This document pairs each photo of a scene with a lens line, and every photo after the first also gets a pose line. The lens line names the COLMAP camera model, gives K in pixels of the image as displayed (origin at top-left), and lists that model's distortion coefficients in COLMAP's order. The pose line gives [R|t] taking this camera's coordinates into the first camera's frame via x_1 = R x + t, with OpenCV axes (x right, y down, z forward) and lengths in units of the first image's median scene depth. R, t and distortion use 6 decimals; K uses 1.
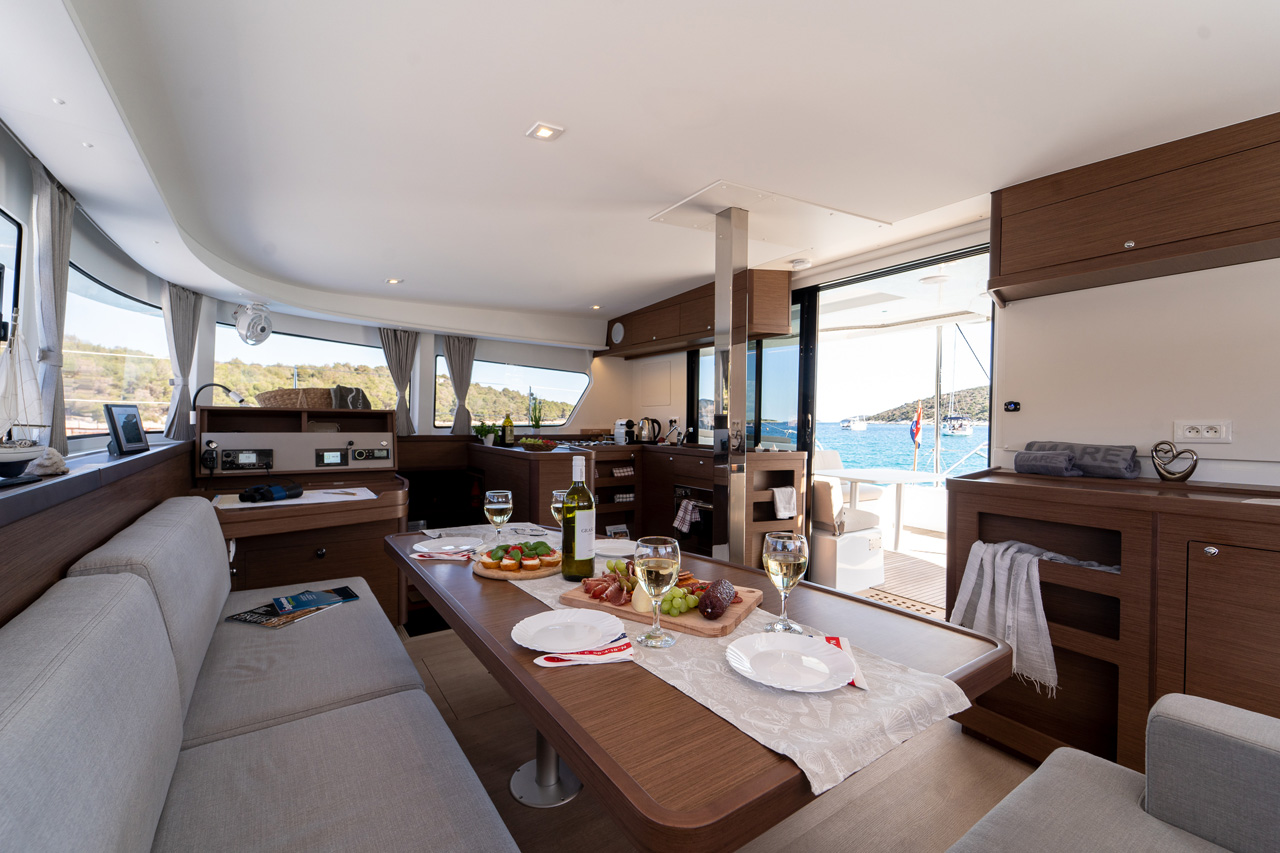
lens RADIAL K [[518.9, 0, 636.3], [0, 518.9, 429.7], [0, 0, 1]] dist [0.002596, 0.000303]
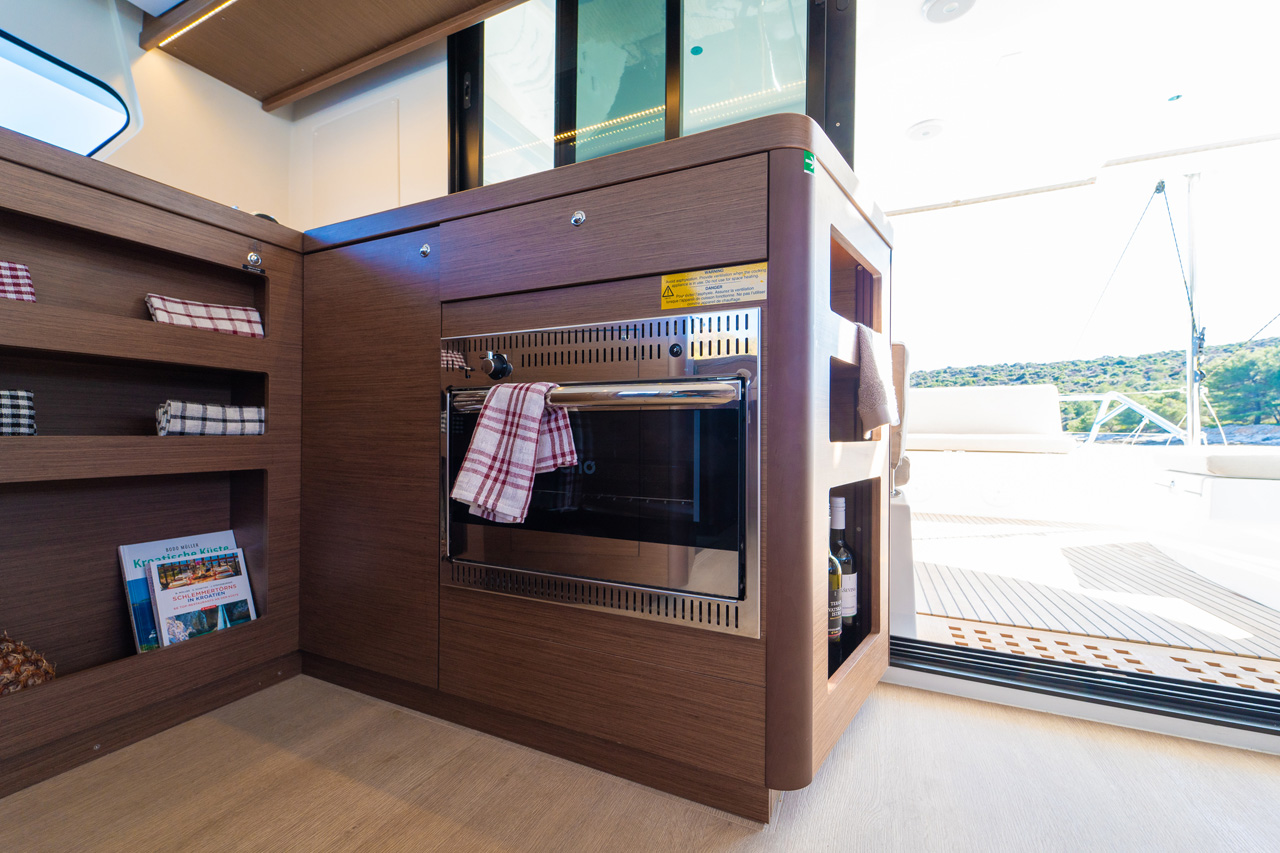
lens RADIAL K [[518.9, 0, 636.3], [0, 518.9, 429.7], [0, 0, 1]] dist [0.002596, 0.000303]
pose [[0.860665, -0.004686, 0.509150, 0.021465], [0.012340, 0.999856, -0.011657, 0.124076], [-0.509022, 0.016315, 0.860599, 0.600673]]
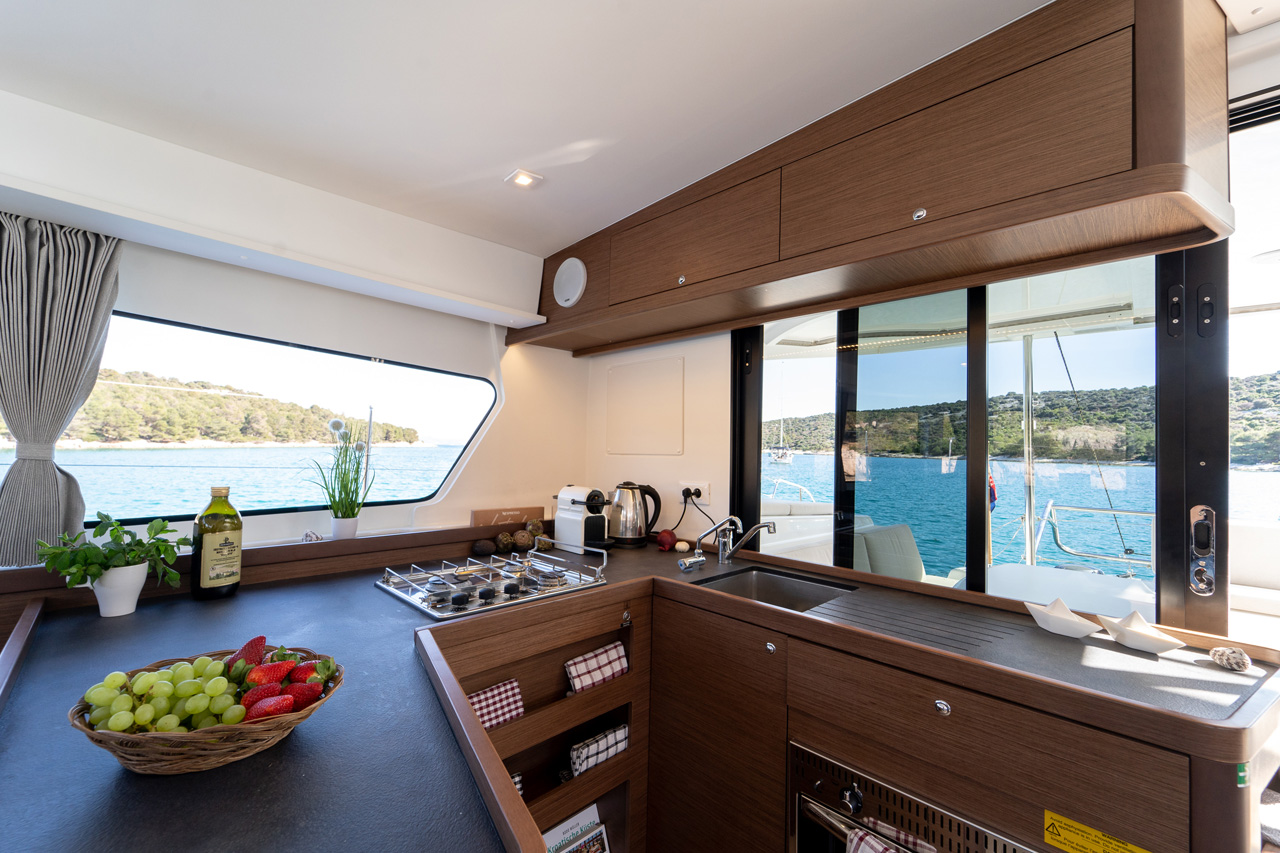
lens RADIAL K [[518.9, 0, 636.3], [0, 518.9, 429.7], [0, 0, 1]] dist [0.002596, 0.000303]
pose [[0.983345, 0.017745, 0.180879, -0.055875], [-0.007345, 0.998289, -0.058005, -0.043761], [-0.181599, 0.055710, 0.981793, 0.584638]]
